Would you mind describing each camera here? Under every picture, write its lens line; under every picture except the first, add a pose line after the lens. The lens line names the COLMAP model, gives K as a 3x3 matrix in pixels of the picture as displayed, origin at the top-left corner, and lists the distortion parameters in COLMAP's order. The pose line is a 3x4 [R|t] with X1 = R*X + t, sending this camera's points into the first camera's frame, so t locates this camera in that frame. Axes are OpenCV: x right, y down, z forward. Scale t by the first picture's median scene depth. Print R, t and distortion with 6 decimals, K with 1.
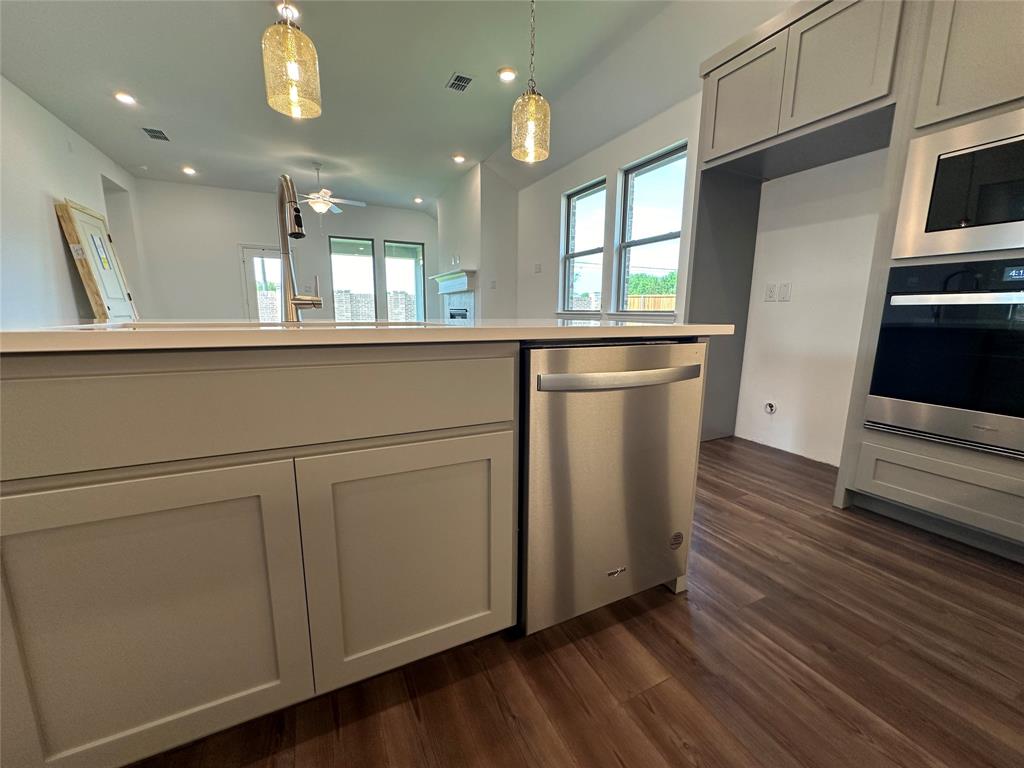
lens RADIAL K [[410.6, 0, 515.3], [0, 410.6, 388.4], [0, 0, 1]] dist [-0.000331, -0.000022]
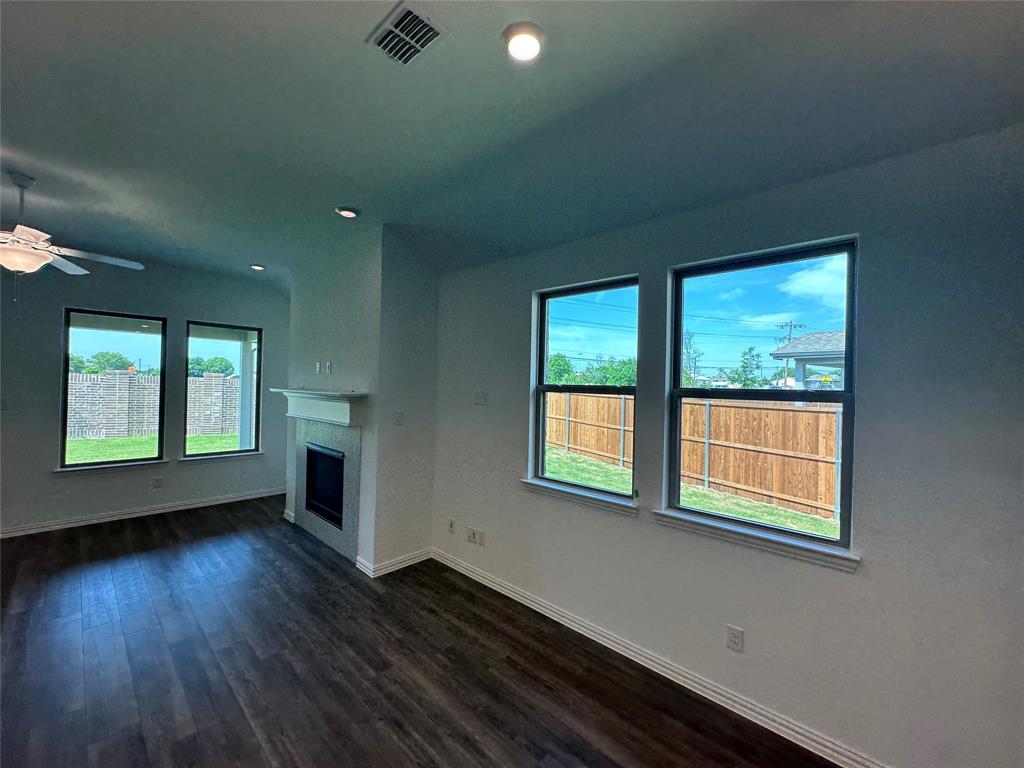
lens RADIAL K [[410.6, 0, 517.7], [0, 410.6, 380.2], [0, 0, 1]] dist [-0.000331, -0.000022]
pose [[0.935230, 0.021118, 0.353411, -0.145558], [0.046095, 0.982460, -0.180689, -0.273590], [-0.351027, 0.185276, 0.917852, 0.550679]]
